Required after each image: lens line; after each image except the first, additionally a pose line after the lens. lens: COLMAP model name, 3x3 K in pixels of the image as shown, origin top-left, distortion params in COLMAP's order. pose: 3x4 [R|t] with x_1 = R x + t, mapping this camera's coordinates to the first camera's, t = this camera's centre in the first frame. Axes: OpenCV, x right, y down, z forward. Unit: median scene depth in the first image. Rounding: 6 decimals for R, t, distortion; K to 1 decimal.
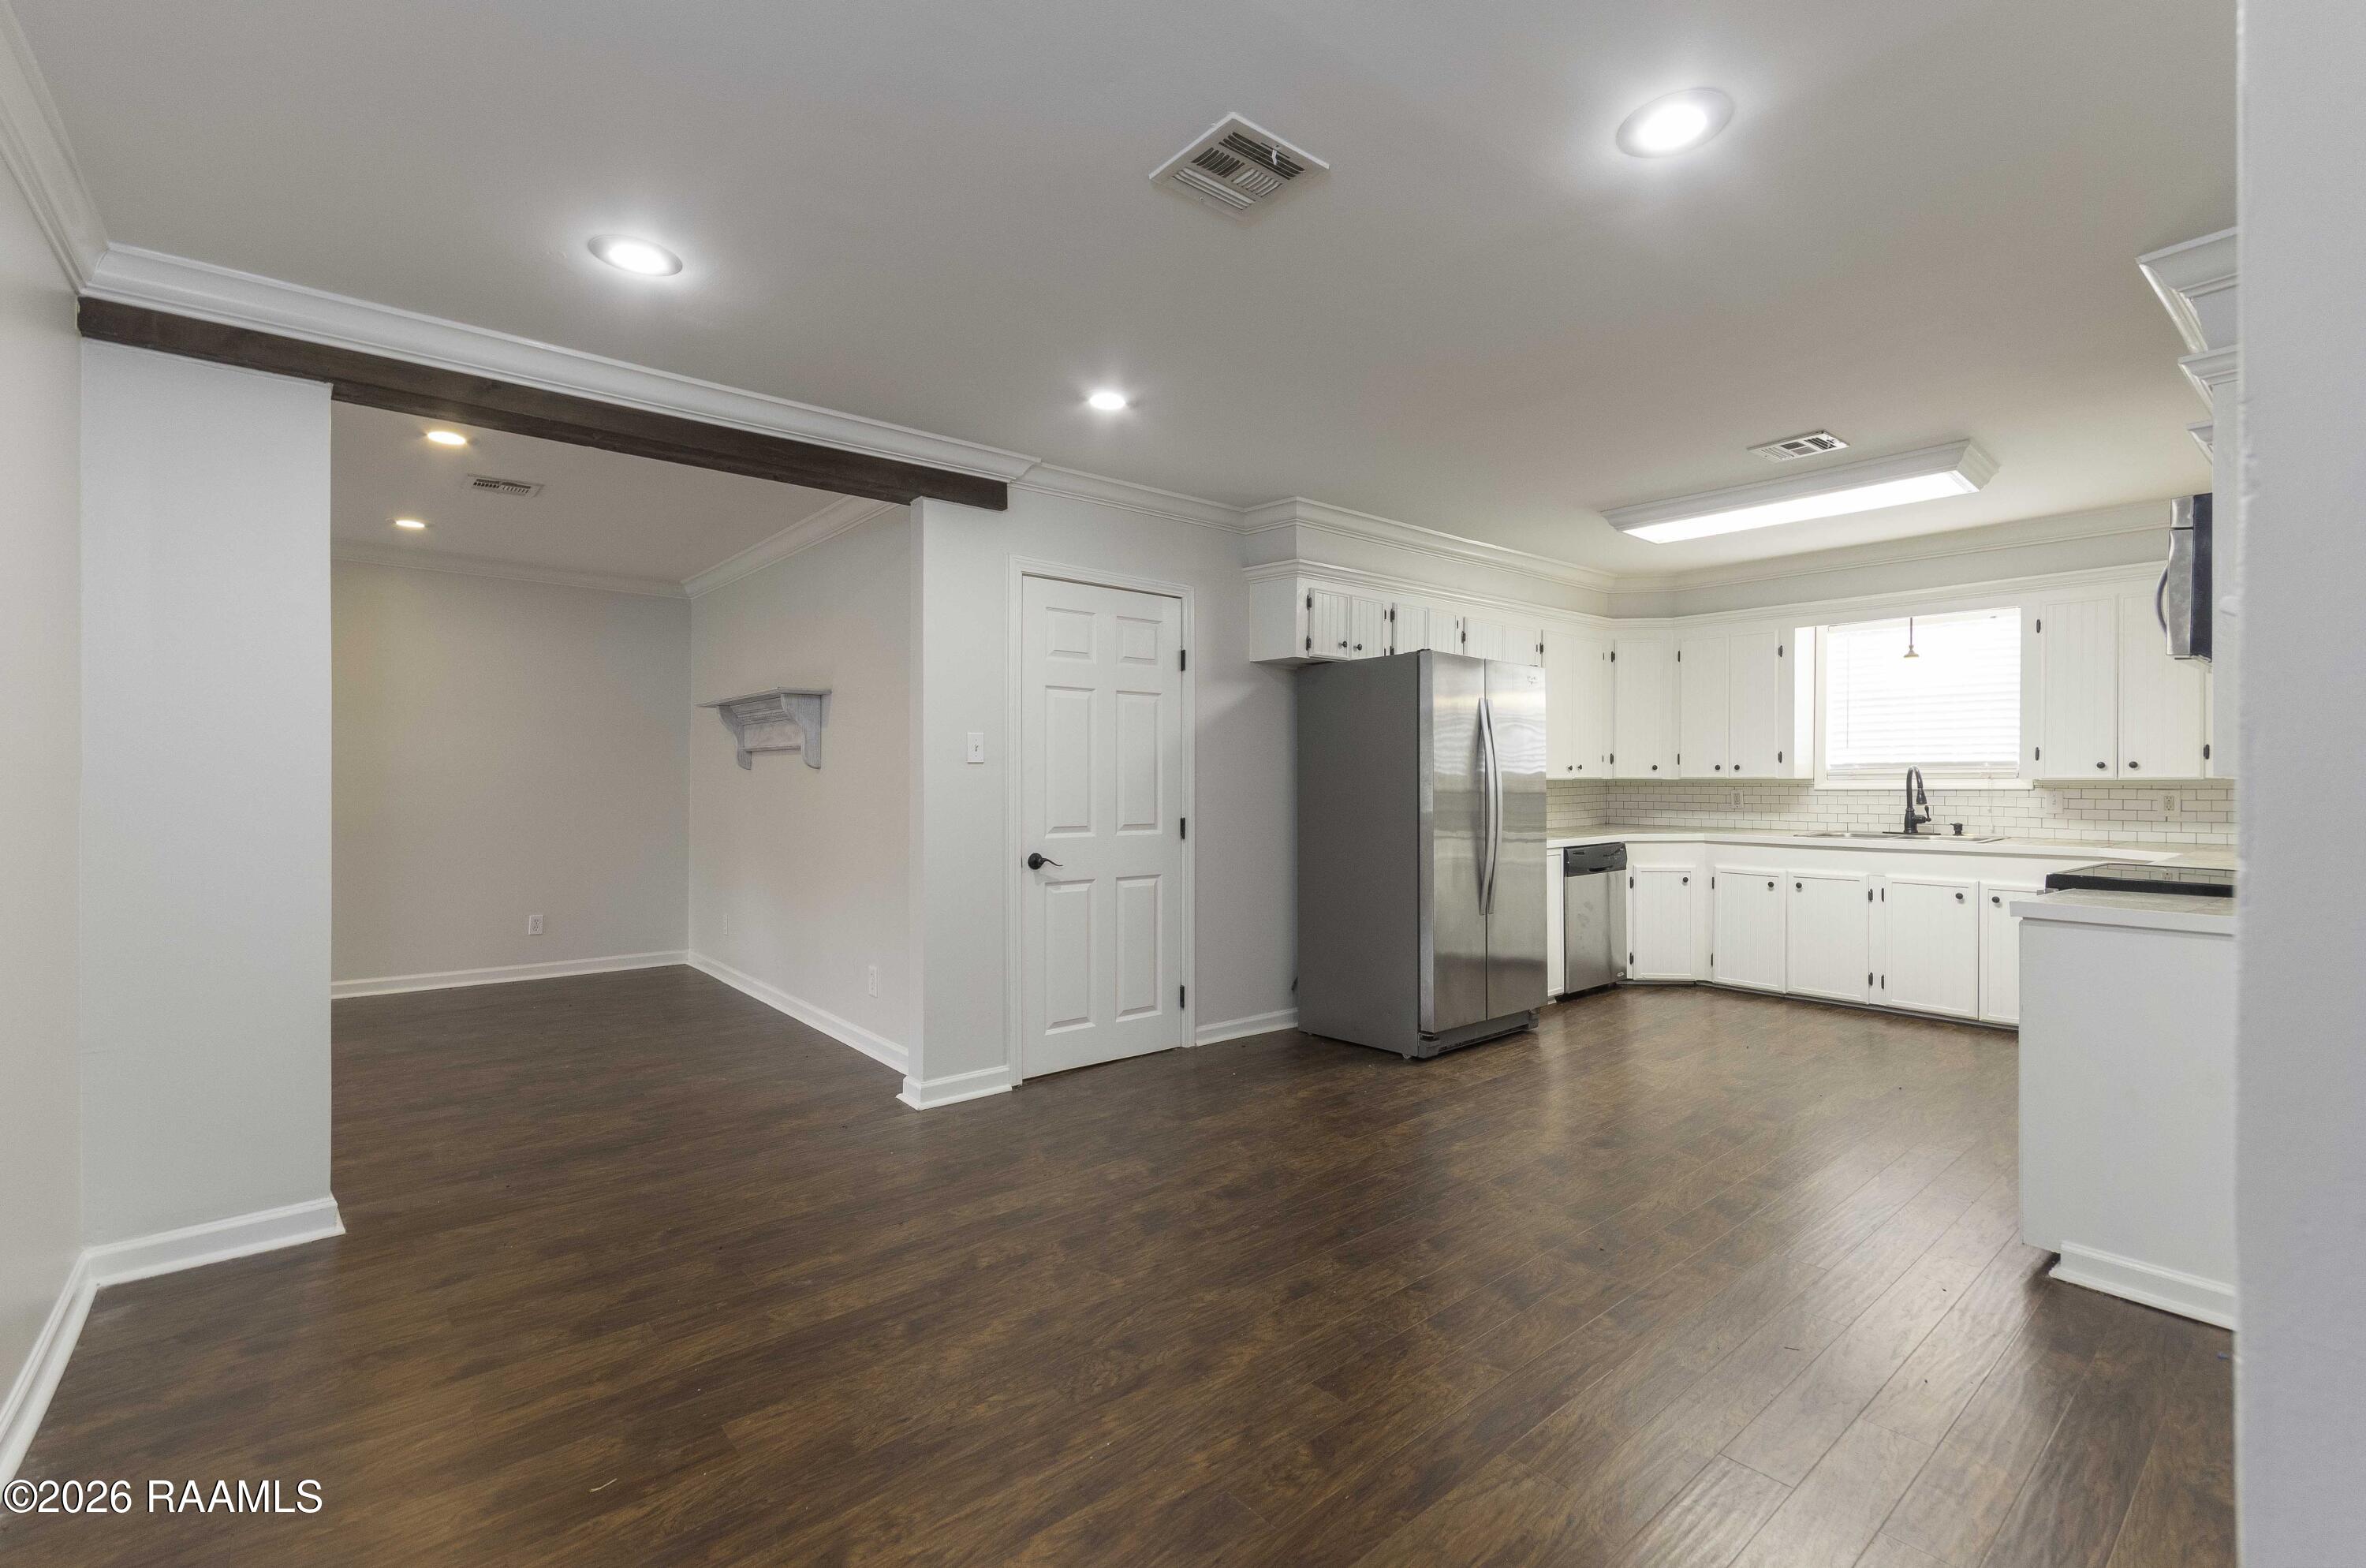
lens RADIAL K [[1054.8, 0, 1183.0], [0, 1054.8, 784.0], [0, 0, 1]] dist [0.023932, -0.000114]
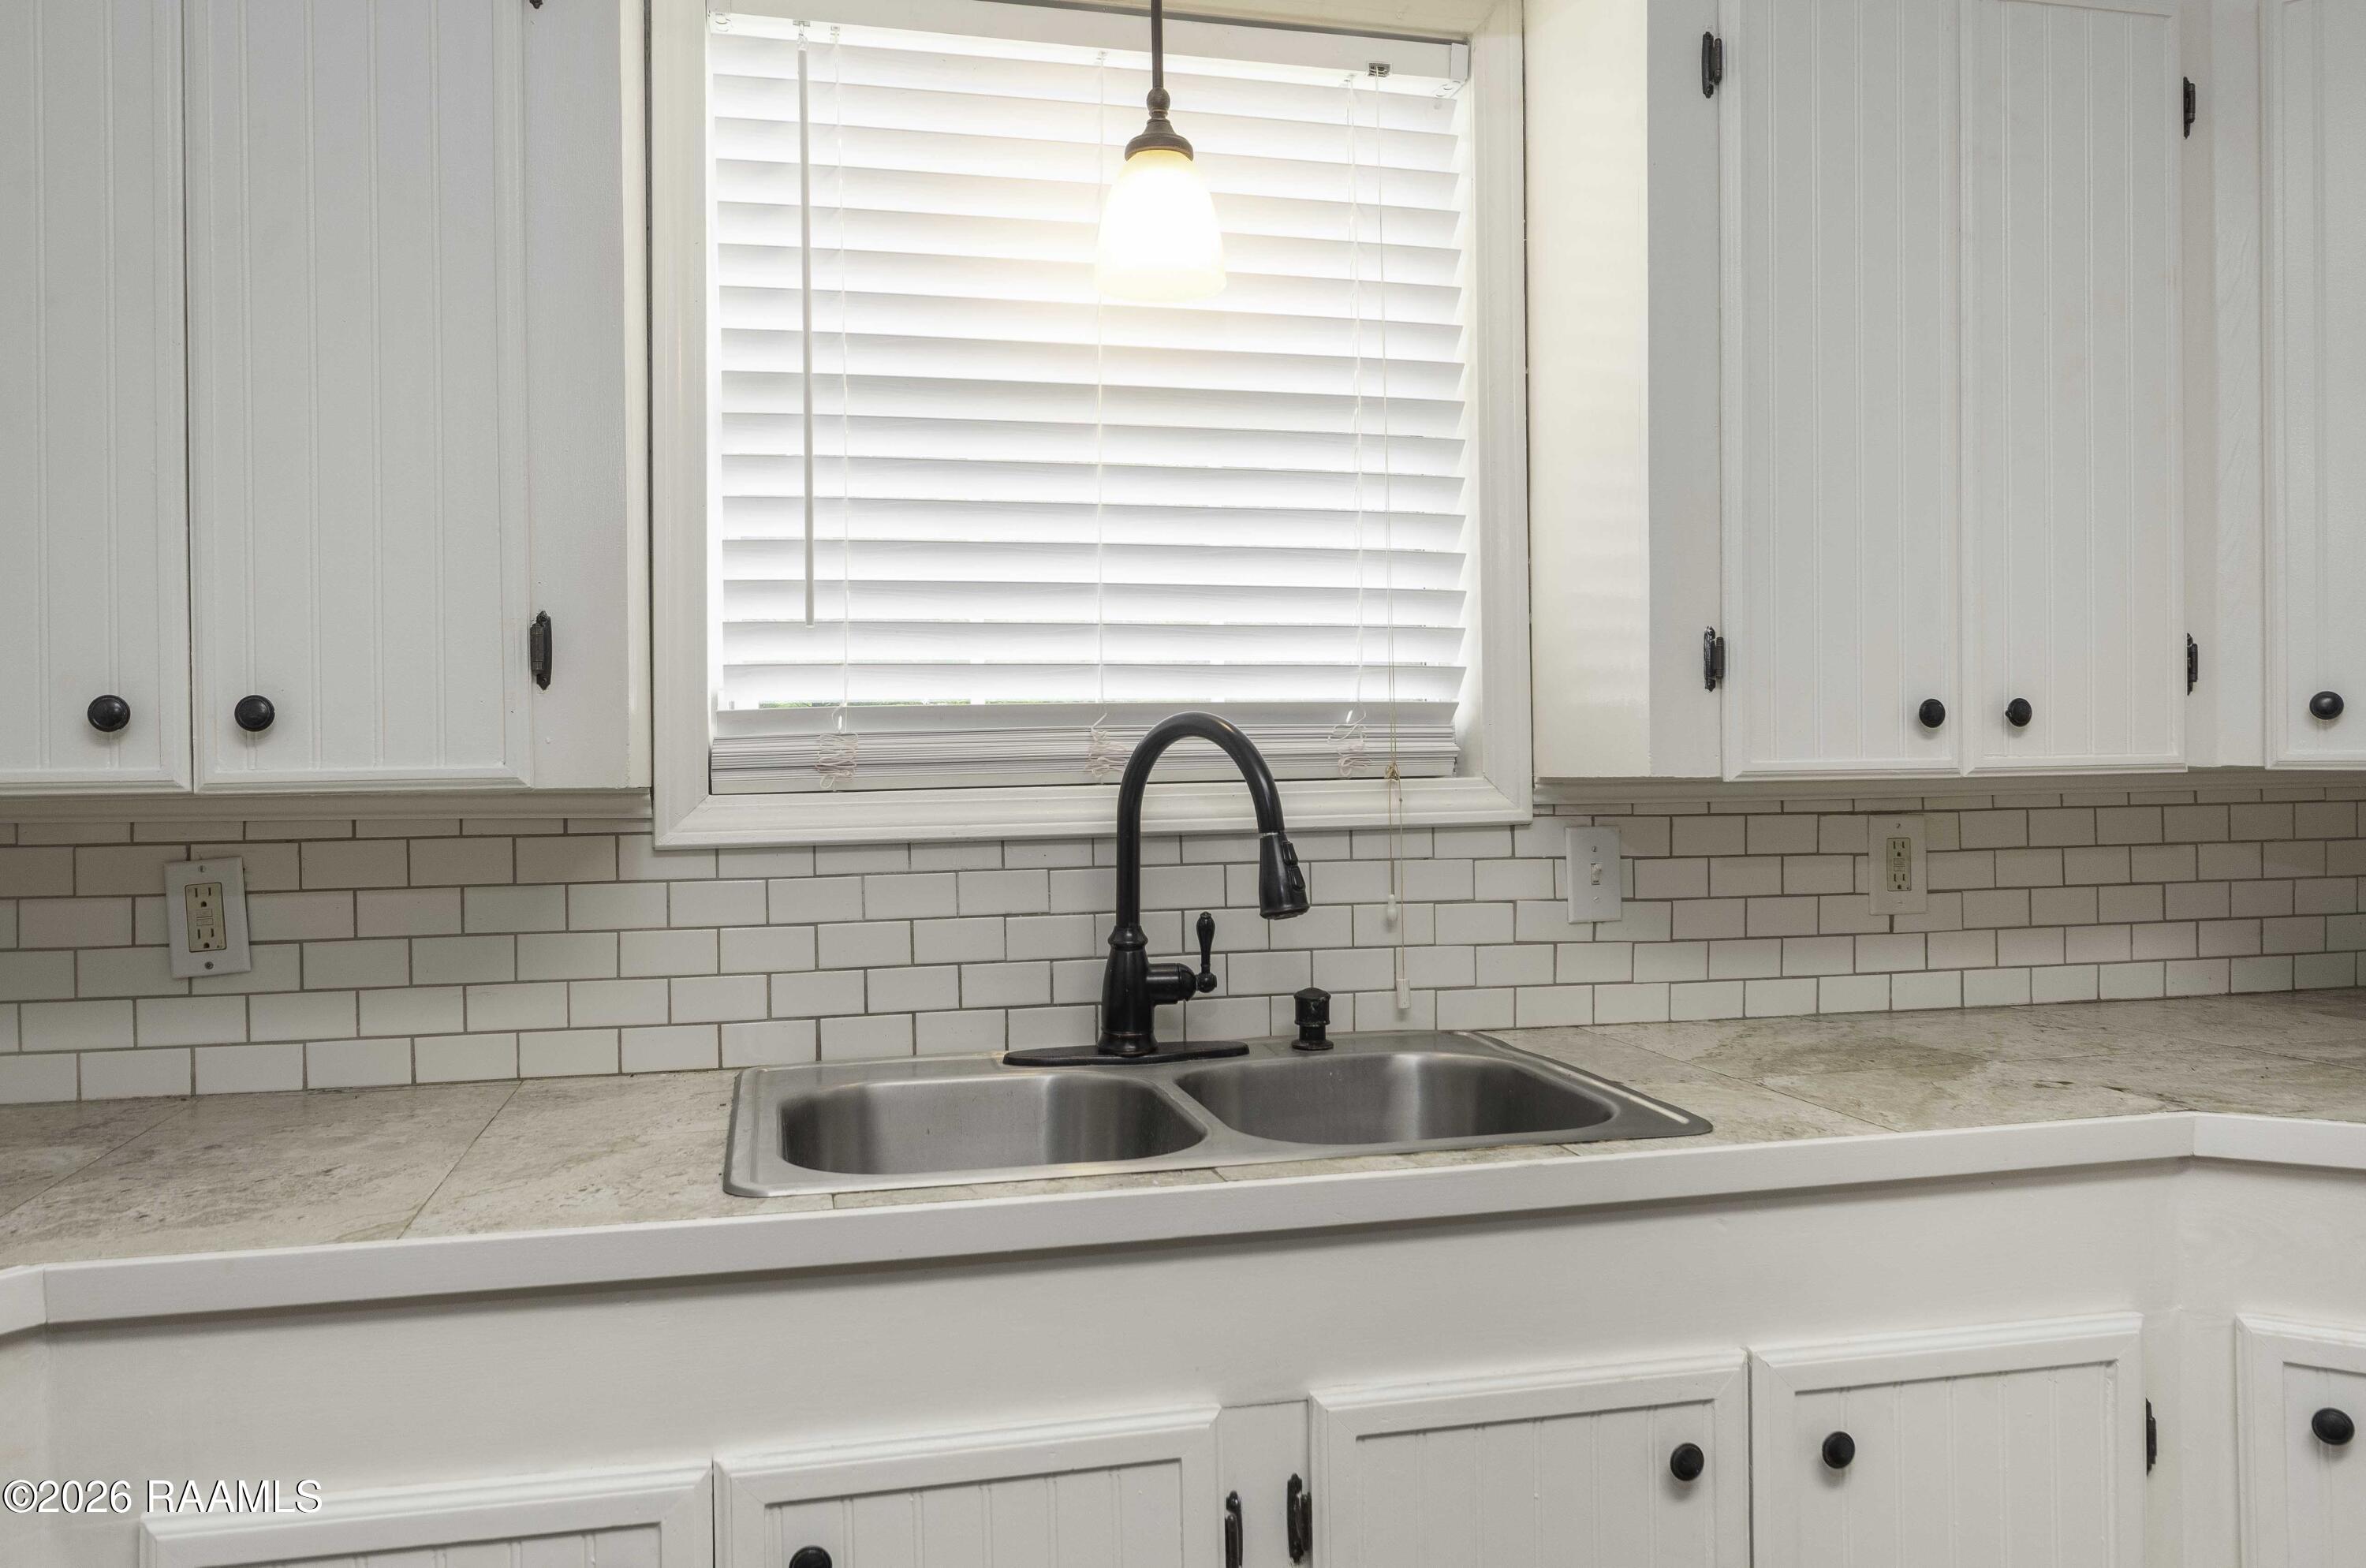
lens RADIAL K [[1701.0, 0, 1183.0], [0, 1701.0, 784.0], [0, 0, 1]] dist [-0.002413, -0.000349]
pose [[0.433173, -0.008681, 0.901269, 0.399059], [0.016061, 0.999869, 0.001911, -0.004981], [-0.901168, 0.013648, 0.433255, 0.852027]]
